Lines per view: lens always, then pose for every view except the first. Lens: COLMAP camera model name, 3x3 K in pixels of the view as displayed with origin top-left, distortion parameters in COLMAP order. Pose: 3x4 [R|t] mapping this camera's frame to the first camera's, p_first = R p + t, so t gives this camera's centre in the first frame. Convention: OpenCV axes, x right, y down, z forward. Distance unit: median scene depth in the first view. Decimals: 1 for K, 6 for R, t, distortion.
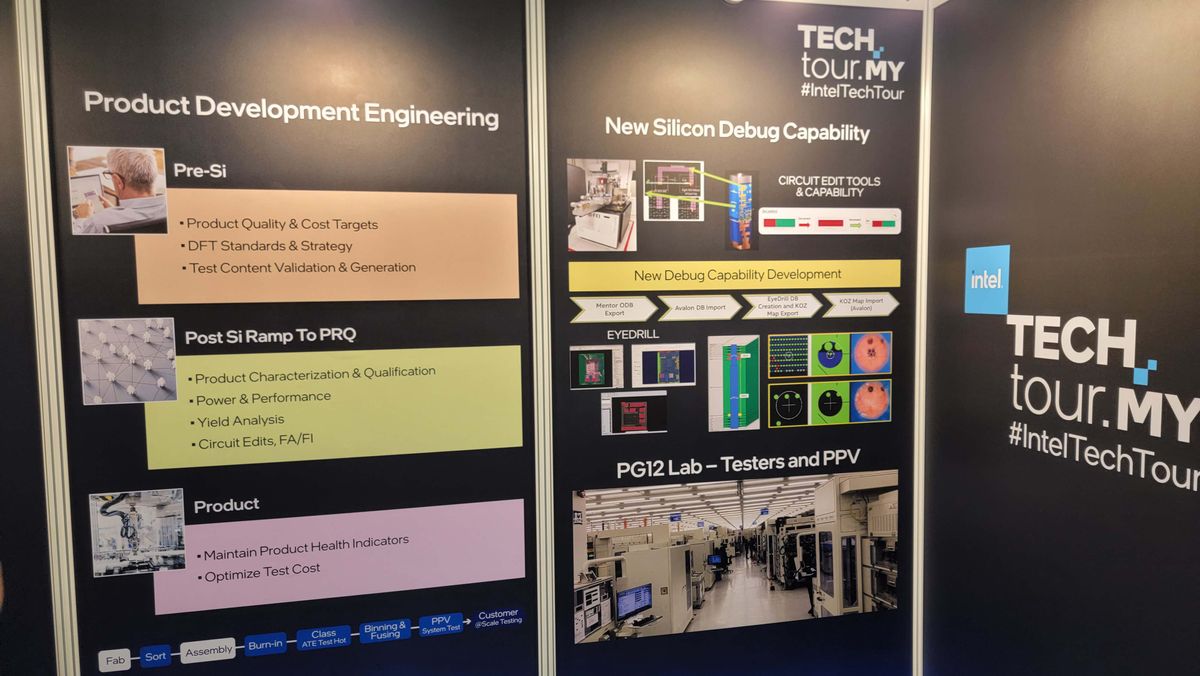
lens RADIAL K [[853.9, 0, 601.7], [0, 853.9, 342.7], [0, 0, 1]] dist [0.047455, -0.038030]
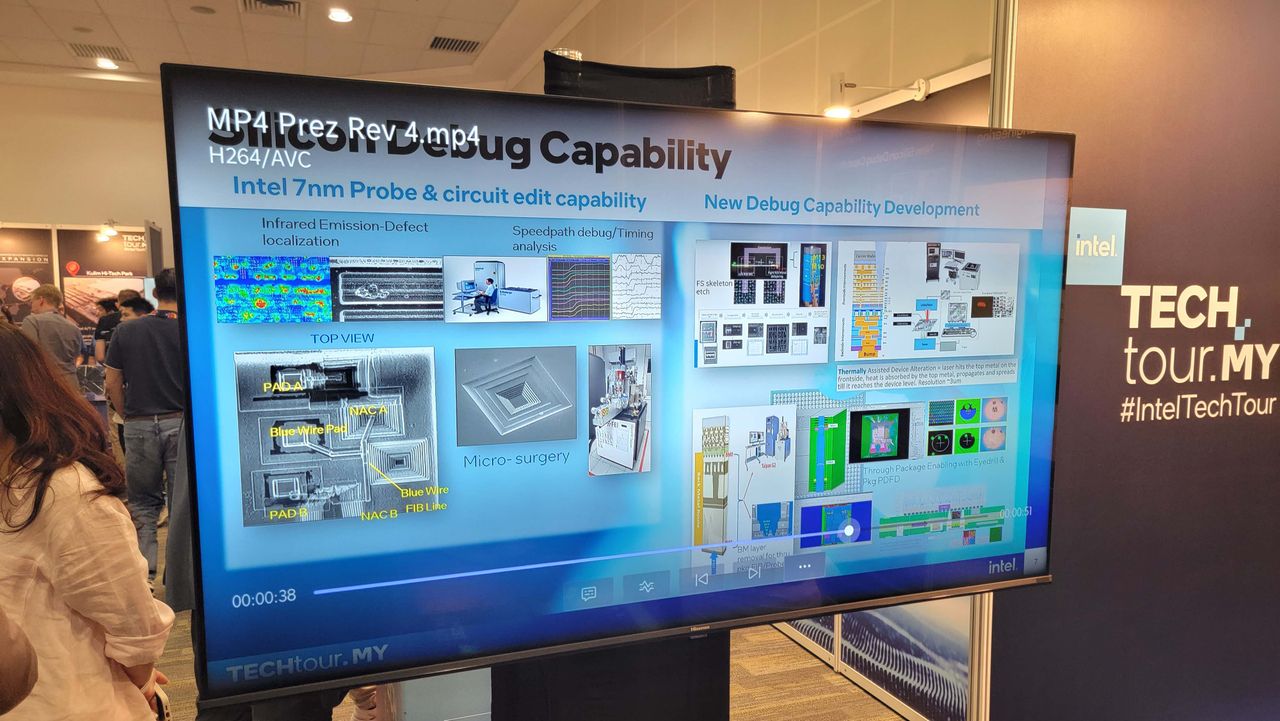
lens RADIAL K [[910.8, 0, 660.2], [0, 910.8, 374.4], [0, 0, 1]] dist [0.047455, -0.038030]
pose [[-0.163130, -0.088851, 0.982596, -0.463950], [0.052423, 0.993749, 0.098563, -0.065570], [-0.985211, 0.067590, -0.157452, 1.777519]]
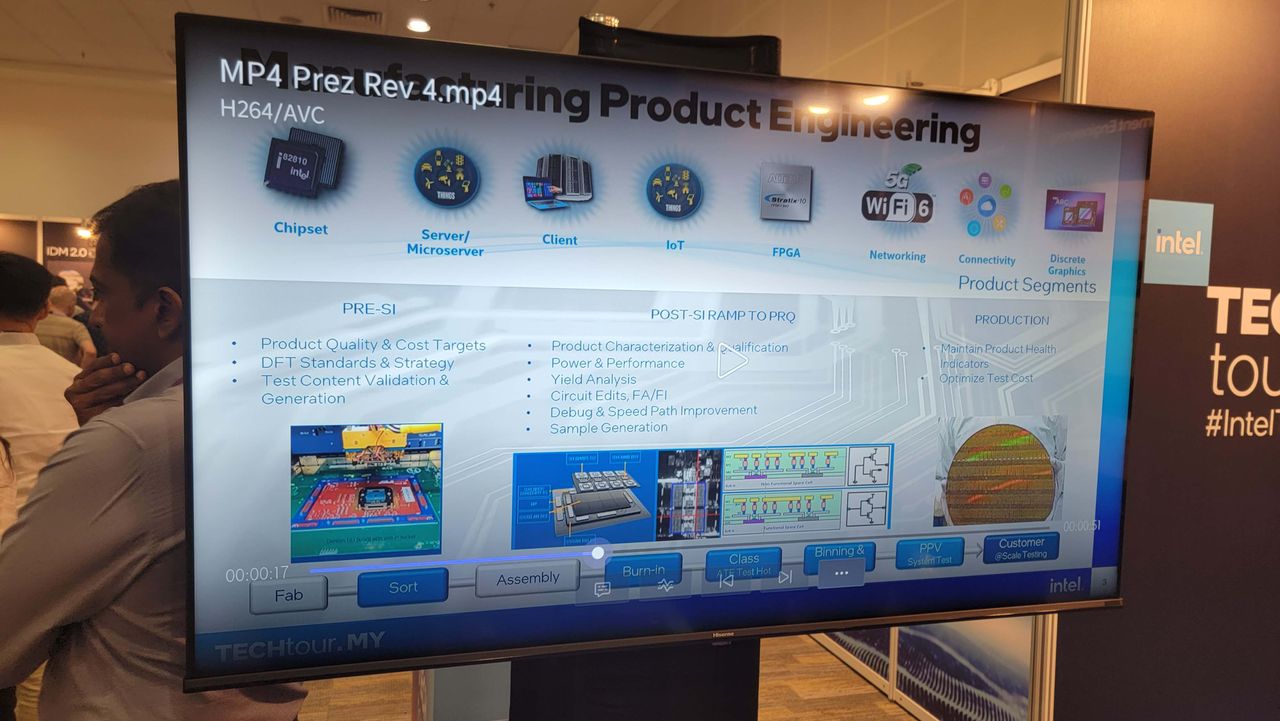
lens RADIAL K [[910.8, 0, 652.0], [0, 910.8, 347.5], [0, 0, 1]] dist [0.047455, -0.038030]
pose [[-0.081971, -0.049540, 0.995403, -0.424197], [0.027151, 0.998282, 0.051919, -0.037039], [-0.996265, 0.031282, -0.080485, 1.744722]]
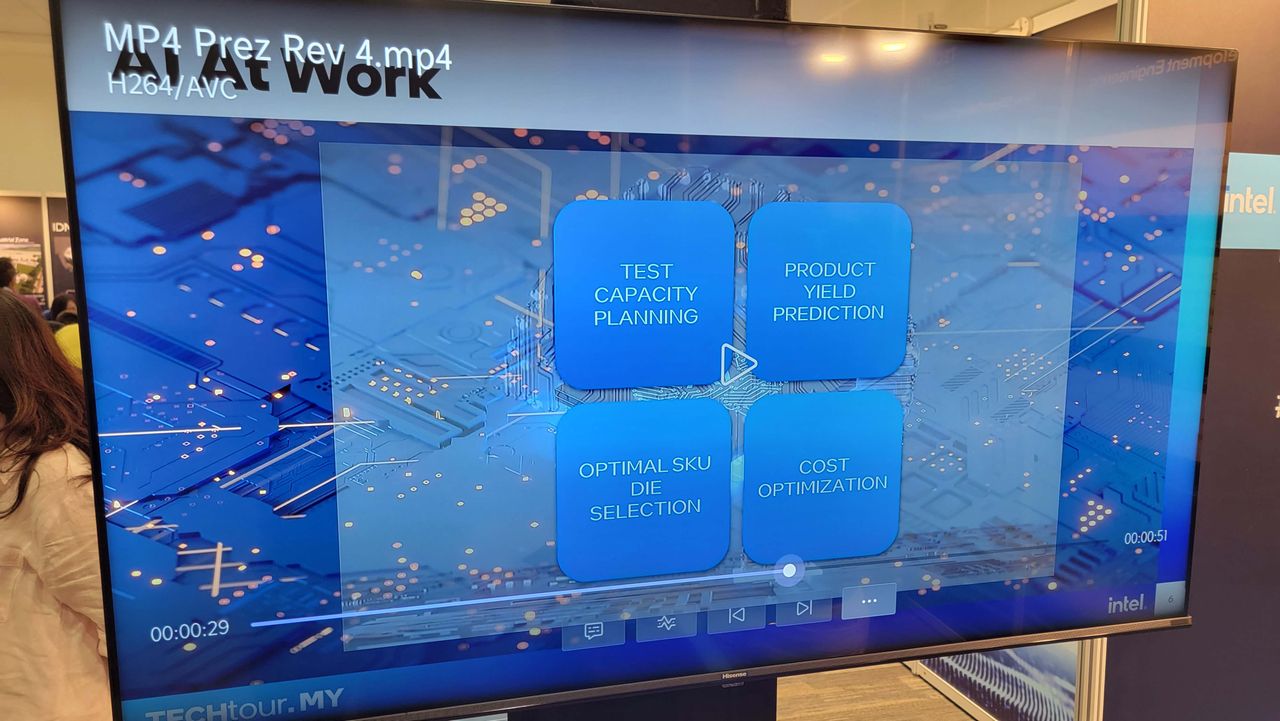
lens RADIAL K [[910.8, 0, 643.3], [0, 910.8, 360.4], [0, 0, 1]] dist [0.047455, -0.038030]
pose [[-0.058420, -0.107563, 0.992480, -0.328682], [0.053228, 0.992428, 0.110691, -0.059531], [-0.996872, 0.059295, -0.052252, 1.721985]]
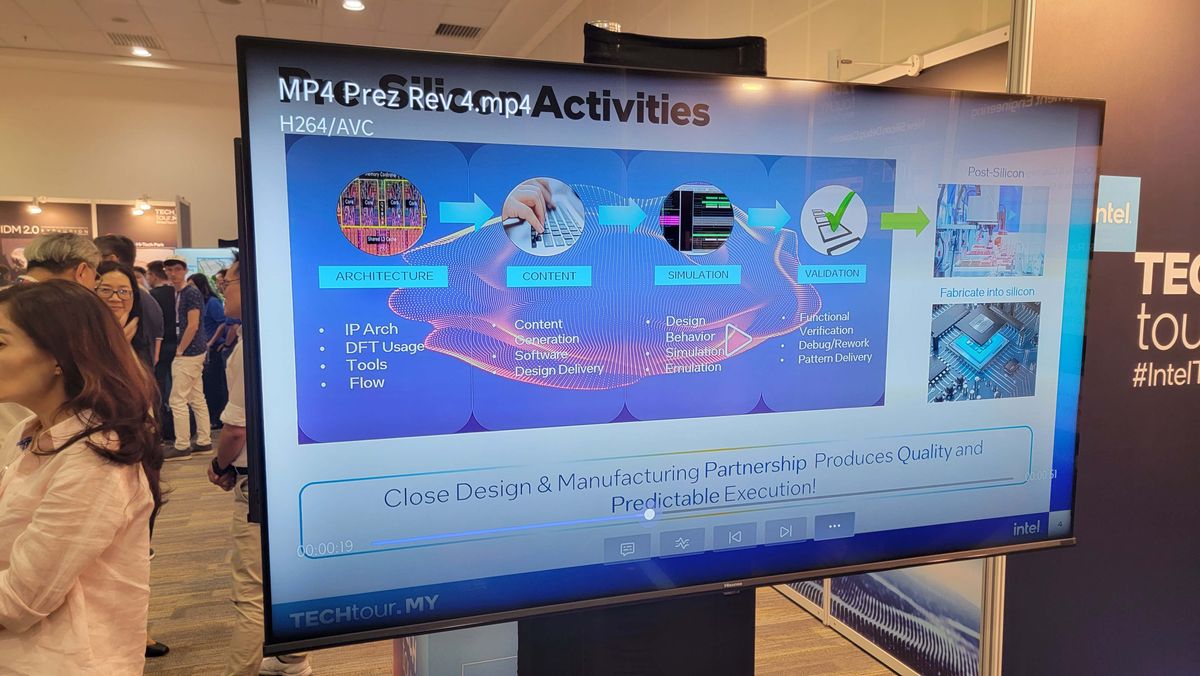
lens RADIAL K [[853.9, 0, 602.1], [0, 853.9, 338.3], [0, 0, 1]] dist [0.047455, -0.038030]
pose [[-0.118922, -0.087893, 0.989006, -0.434000], [0.051525, 0.994186, 0.094549, -0.062863], [-0.991566, 0.062203, -0.113702, 1.818921]]
